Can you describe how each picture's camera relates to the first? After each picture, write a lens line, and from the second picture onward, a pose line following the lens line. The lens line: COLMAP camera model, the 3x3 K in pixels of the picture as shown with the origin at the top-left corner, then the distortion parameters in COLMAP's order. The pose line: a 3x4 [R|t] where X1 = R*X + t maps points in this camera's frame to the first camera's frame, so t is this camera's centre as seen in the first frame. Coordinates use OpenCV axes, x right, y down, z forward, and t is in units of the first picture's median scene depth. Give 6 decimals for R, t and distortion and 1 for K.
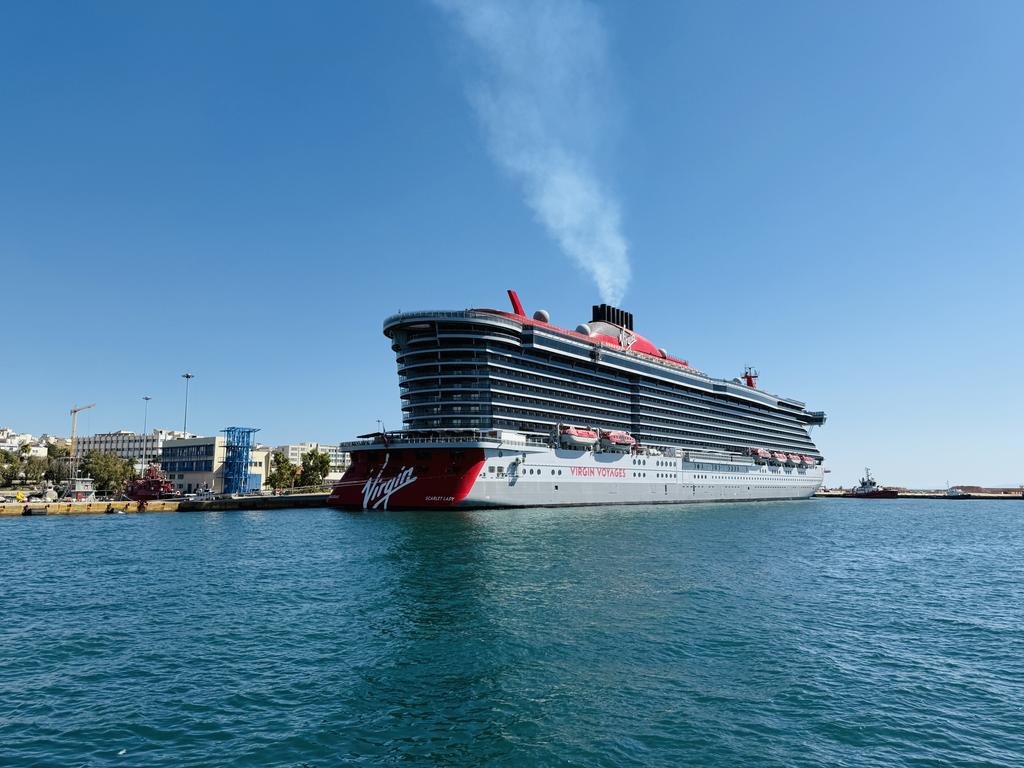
lens RADIAL K [[734.0, 0, 513.2], [0, 734.0, 384.1], [0, 0, 1]] dist [0.055305, -0.047582]
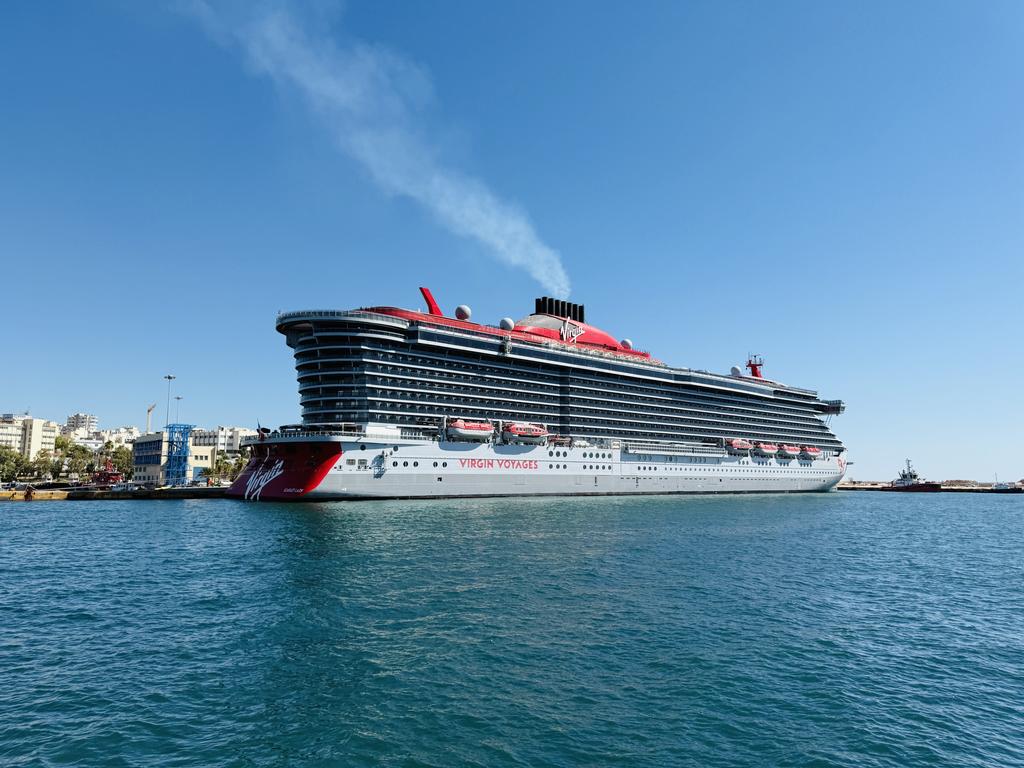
lens RADIAL K [[734.0, 0, 543.7], [0, 734.0, 389.5], [0, 0, 1]] dist [0.055305, -0.047582]
pose [[0.987348, -0.018054, -0.157538, 0.326539], [0.020617, 0.999680, 0.014650, 0.003167], [0.157223, -0.017712, 0.987404, 0.011436]]
